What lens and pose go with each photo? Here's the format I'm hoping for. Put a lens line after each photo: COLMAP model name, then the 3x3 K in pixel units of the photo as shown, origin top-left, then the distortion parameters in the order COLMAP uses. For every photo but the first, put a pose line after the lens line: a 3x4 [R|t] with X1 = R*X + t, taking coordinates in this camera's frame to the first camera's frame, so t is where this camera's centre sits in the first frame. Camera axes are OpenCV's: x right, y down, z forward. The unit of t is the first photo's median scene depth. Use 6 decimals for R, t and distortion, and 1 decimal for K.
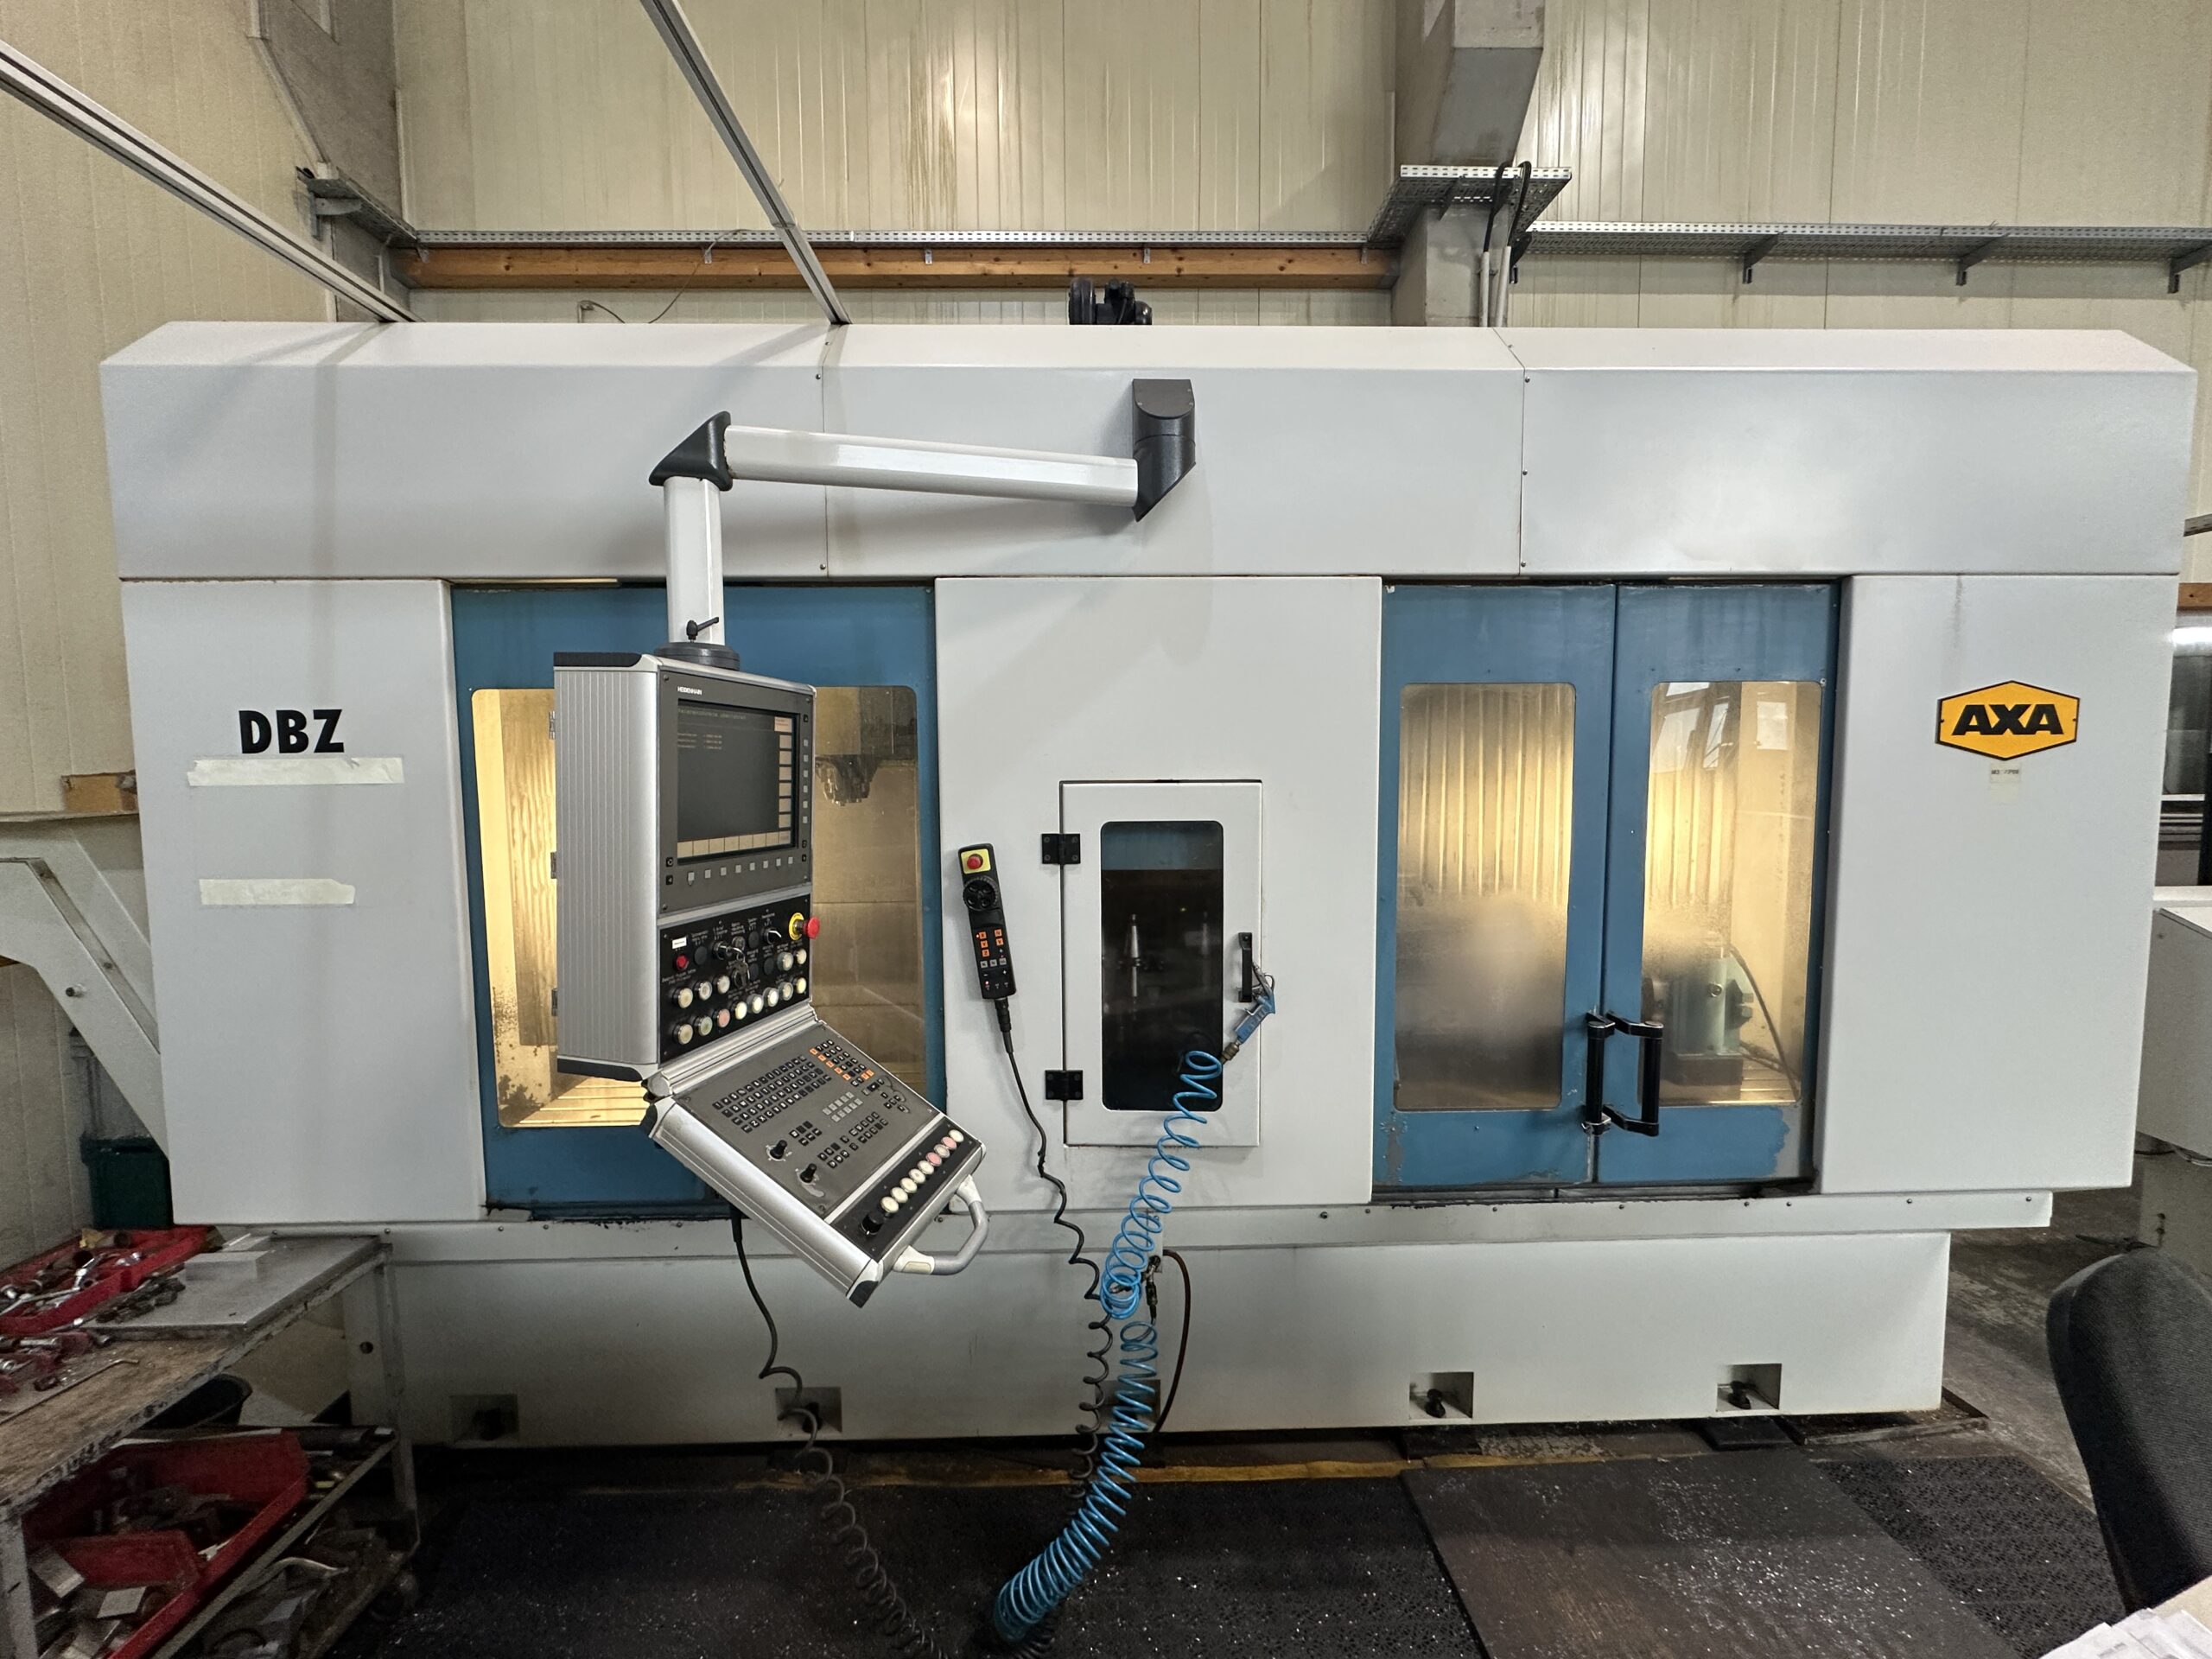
lens RADIAL K [[890.1, 0, 1101.1], [0, 890.1, 826.9], [0, 0, 1]] dist [-0.001311, -0.000119]
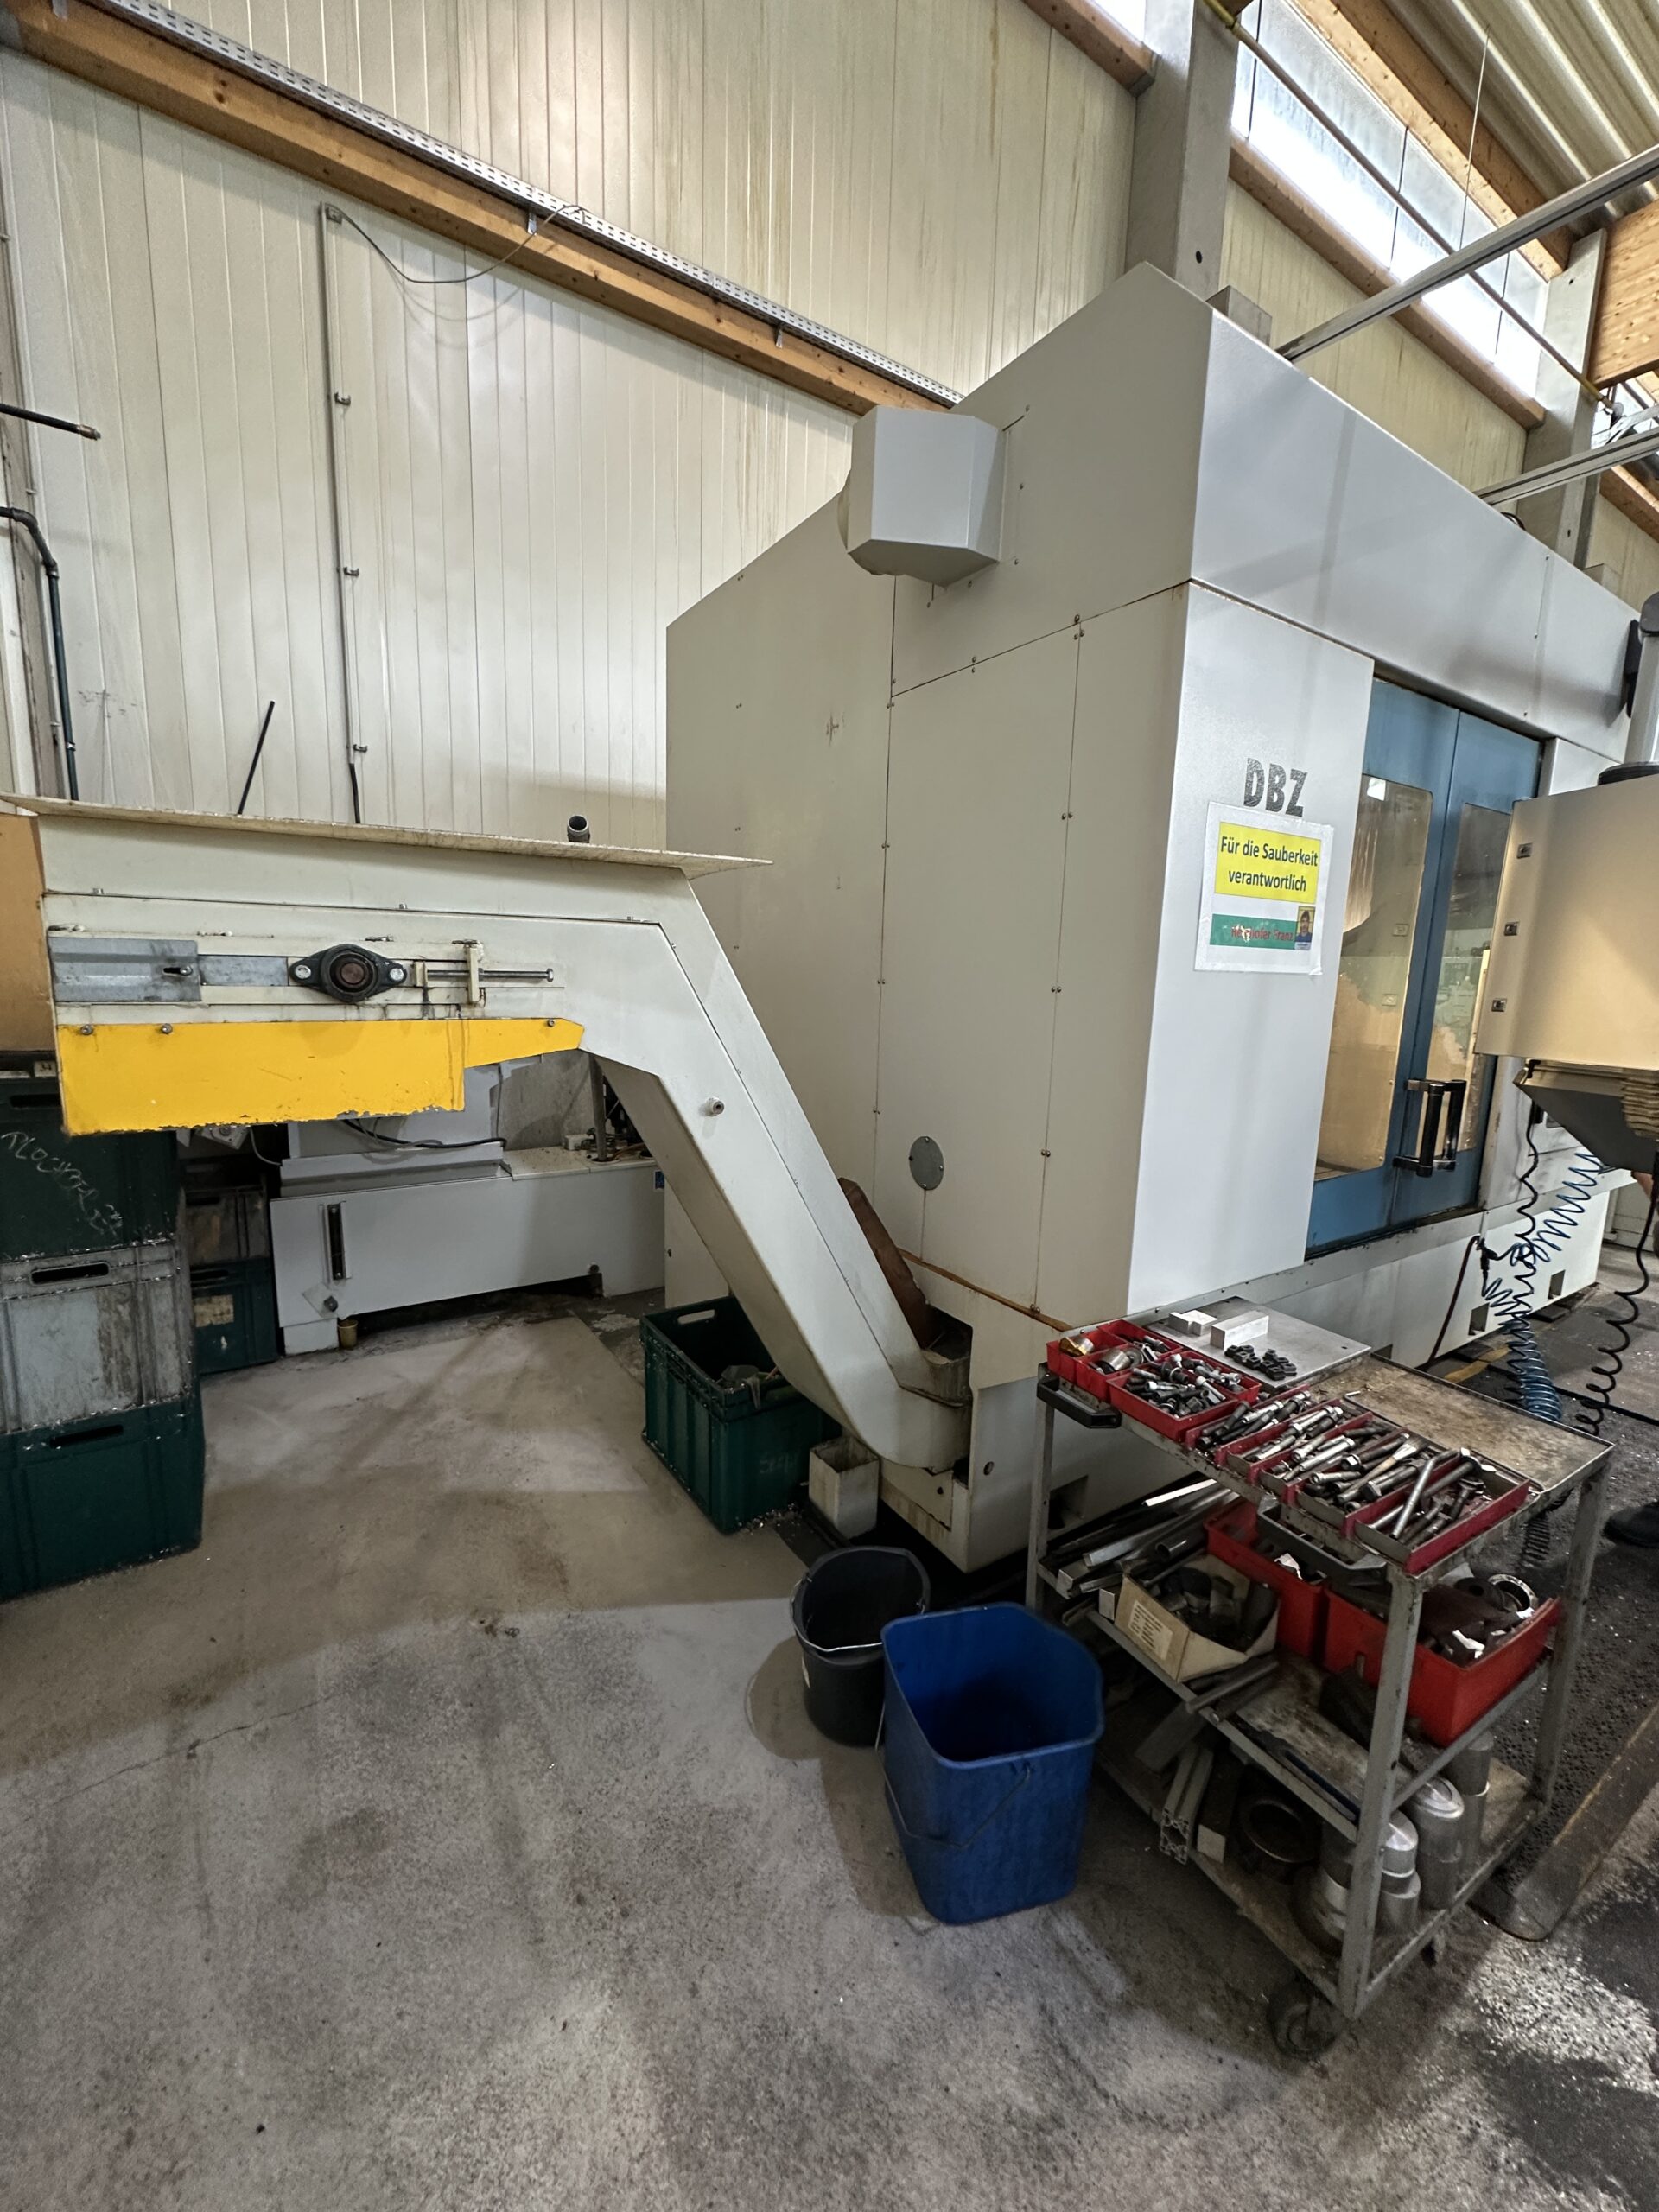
lens RADIAL K [[890.1, 0, 838.5], [0, 890.1, 1106.2], [0, 0, 1]] dist [-0.001311, -0.000119]
pose [[0.846080, -0.052287, 0.530485, -1.847850], [0.003439, 0.995692, 0.092655, 0.147063], [-0.533045, -0.076570, 0.842615, 0.406342]]
